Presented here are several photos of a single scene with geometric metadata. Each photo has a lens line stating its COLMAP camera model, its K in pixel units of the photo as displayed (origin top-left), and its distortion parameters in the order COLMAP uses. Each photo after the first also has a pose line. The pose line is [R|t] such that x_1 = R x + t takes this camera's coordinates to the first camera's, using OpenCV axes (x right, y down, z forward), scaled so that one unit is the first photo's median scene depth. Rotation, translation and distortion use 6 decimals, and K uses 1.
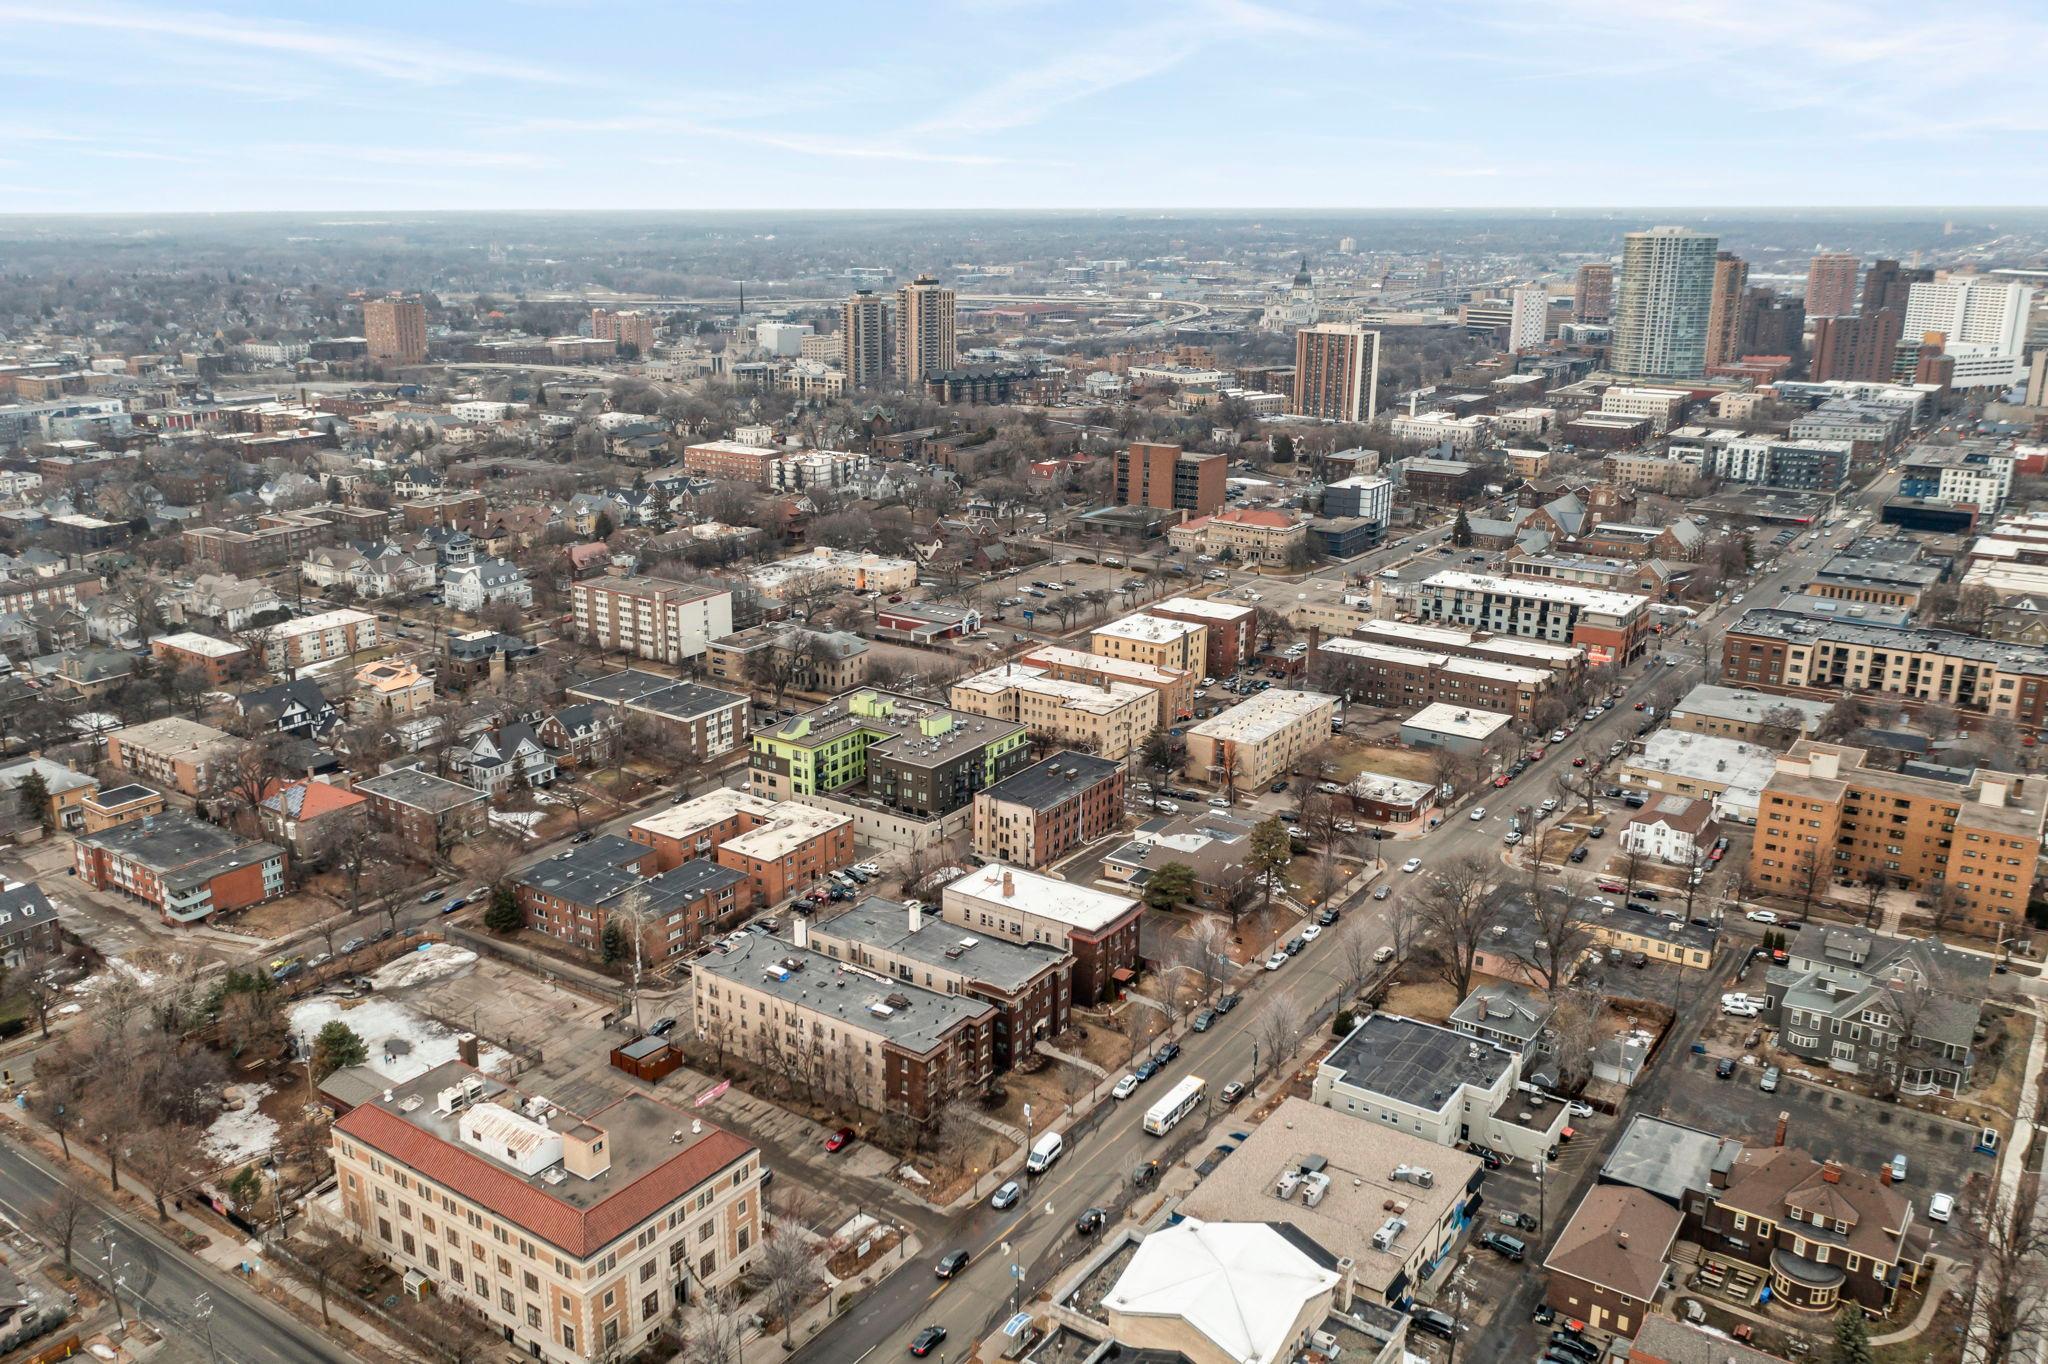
lens RADIAL K [[1632.7, 0, 999.9], [0, 1632.7, 684.2], [0, 0, 1]] dist [-0.015338, -0.002852]
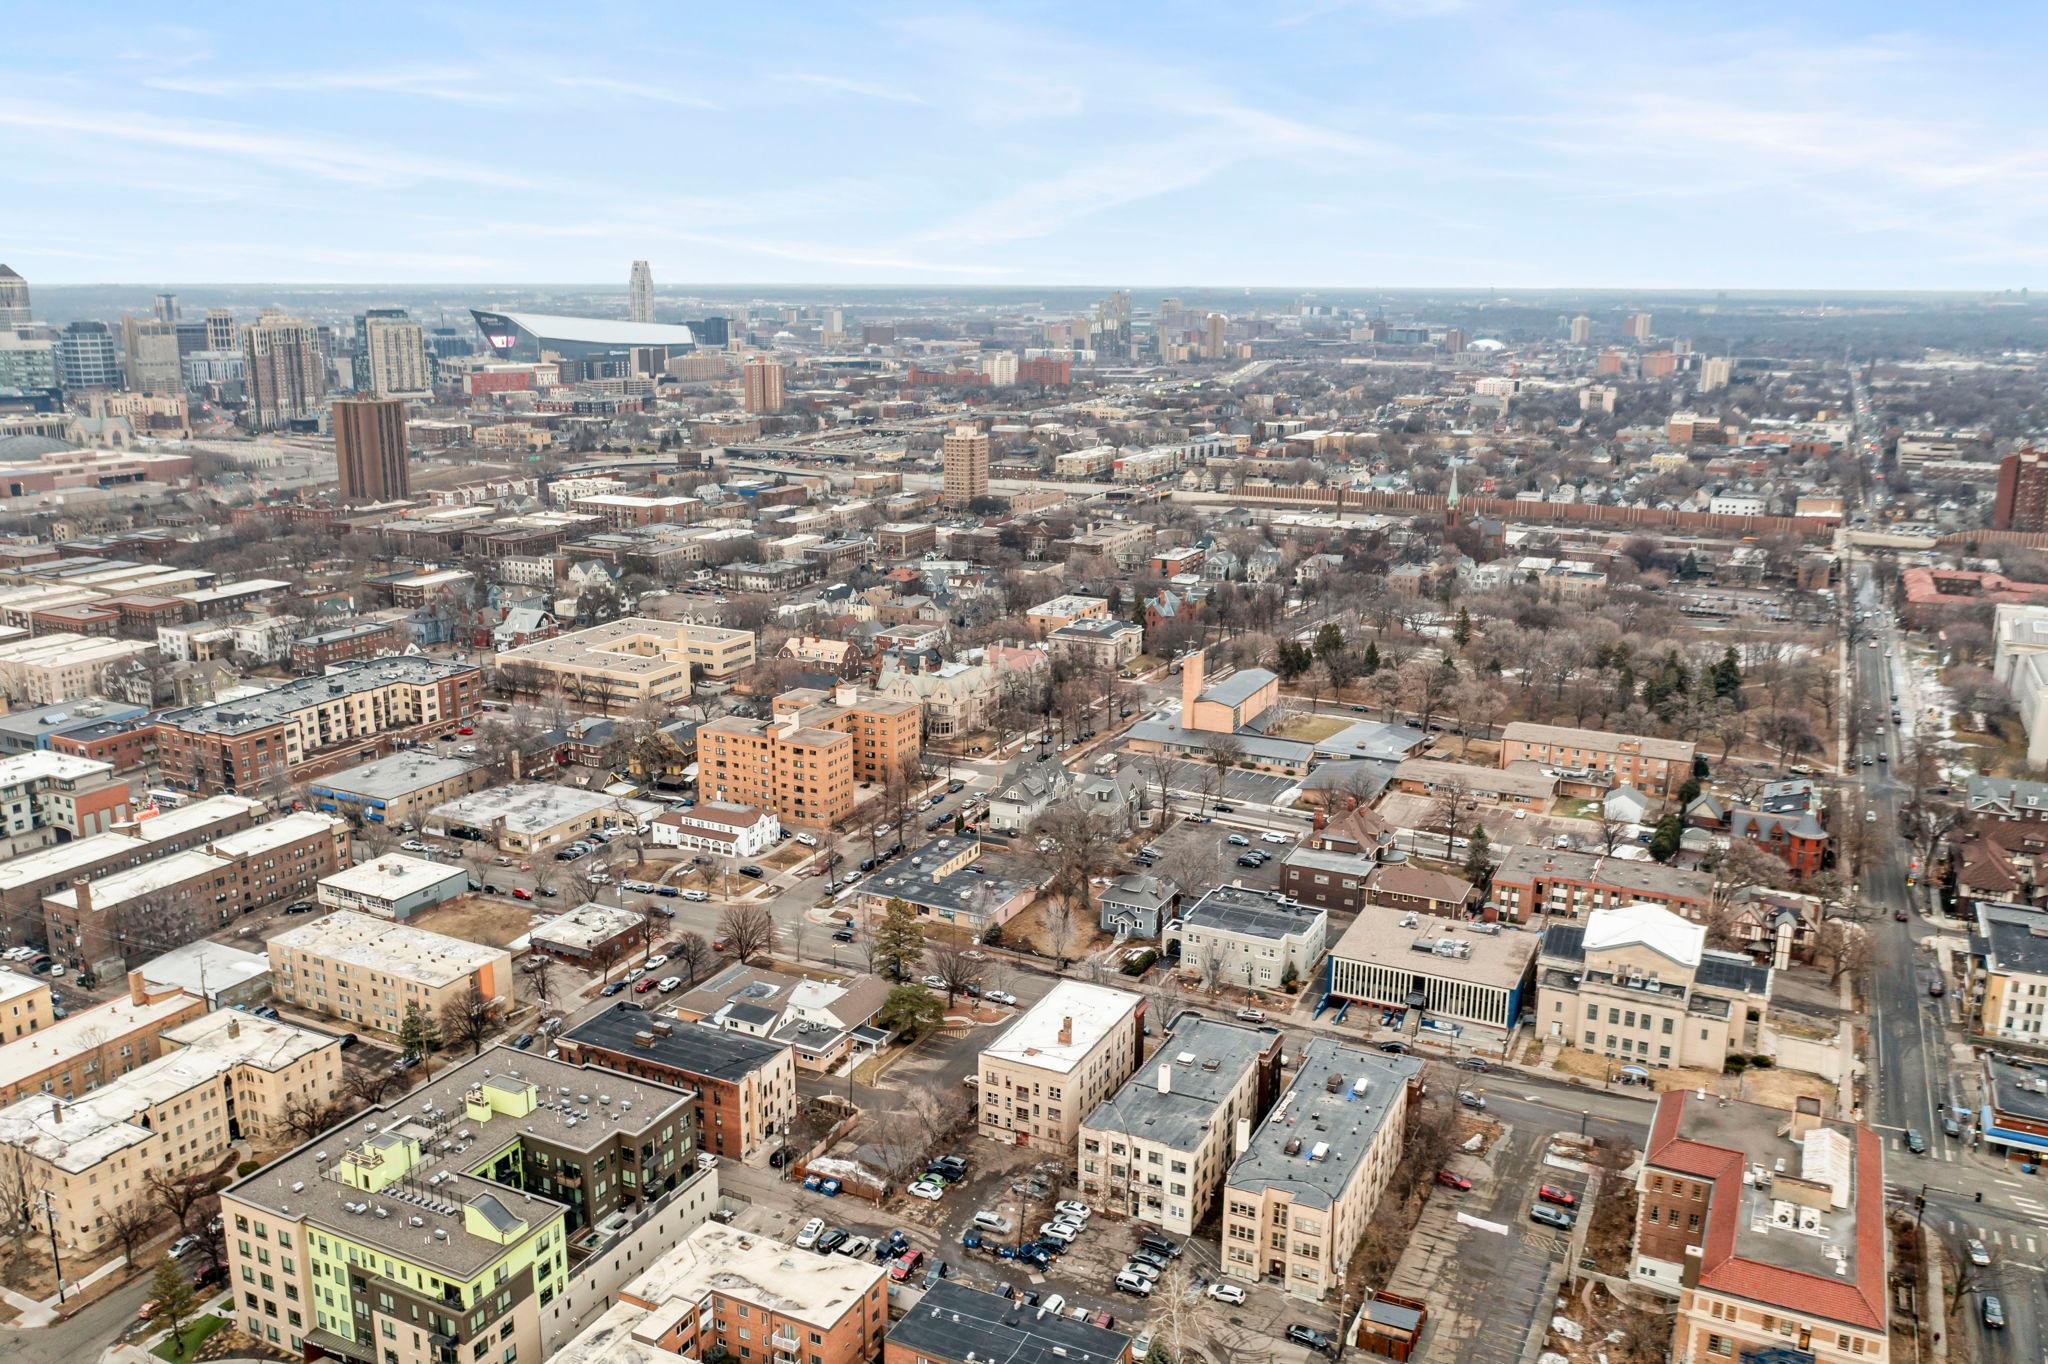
lens RADIAL K [[1611.7, 0, 1020.5], [0, 1611.7, 673.3], [0, 0, 1]] dist [-0.020996, 0.001273]
pose [[-0.153762, -0.231488, 0.960609, -0.502315], [0.272904, 0.924408, 0.266447, -0.190475], [-0.949674, 0.303123, -0.078965, 0.648831]]
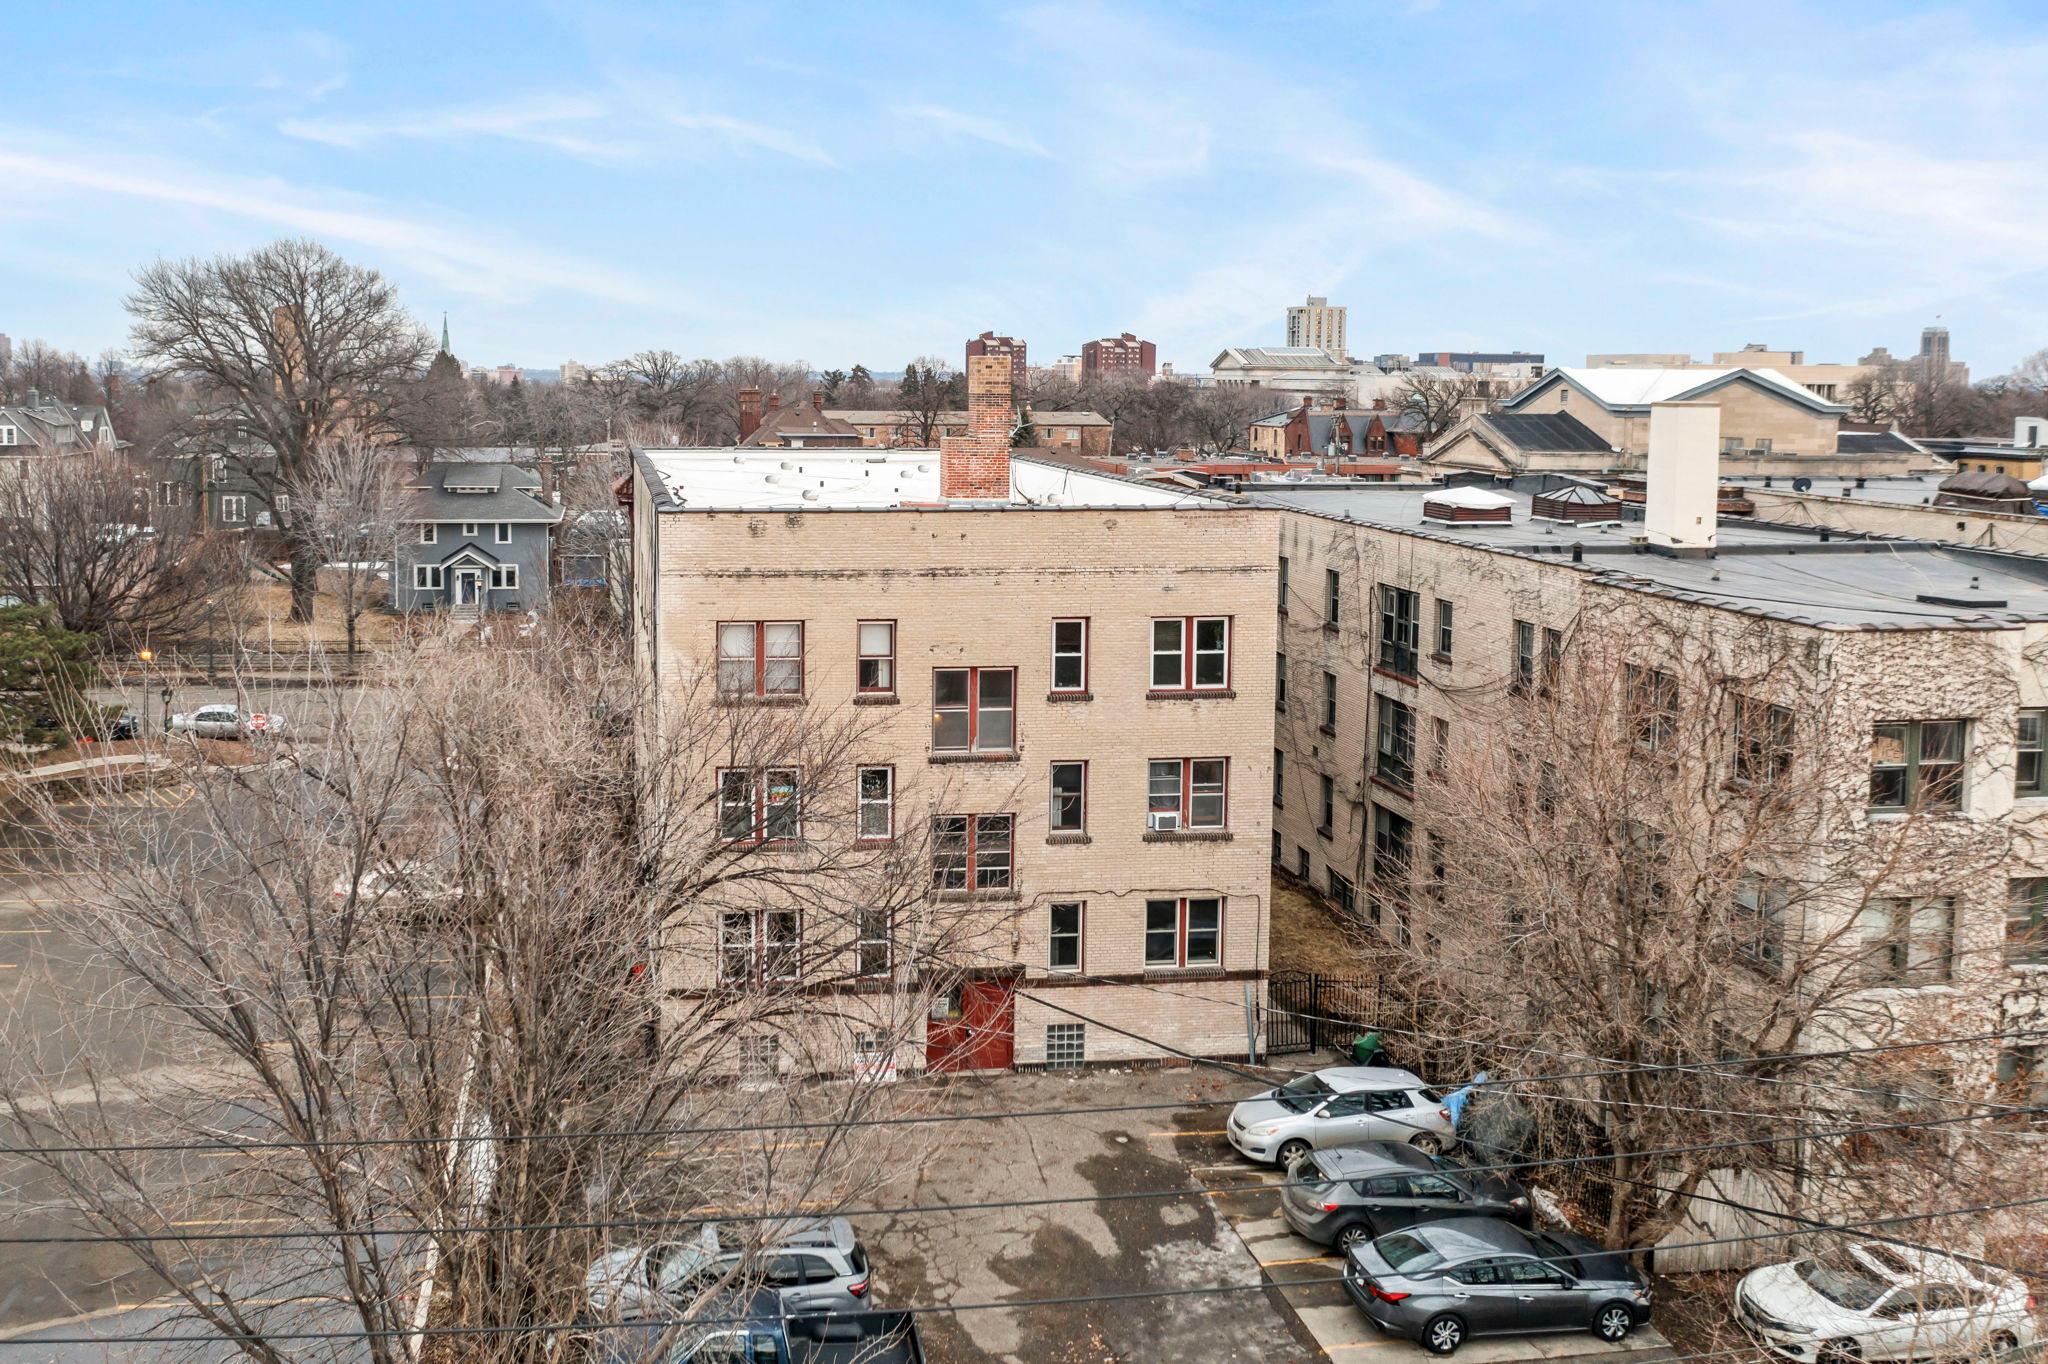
lens RADIAL K [[1676.9, 0, 800.2], [0, 1676.9, 490.4], [0, 0, 1]] dist [-0.011097, -0.004447]
pose [[-0.669797, -0.054671, 0.740529, -0.072819], [0.201872, 0.946317, 0.252453, 0.049698], [-0.714577, 0.318585, -0.622803, 0.707437]]
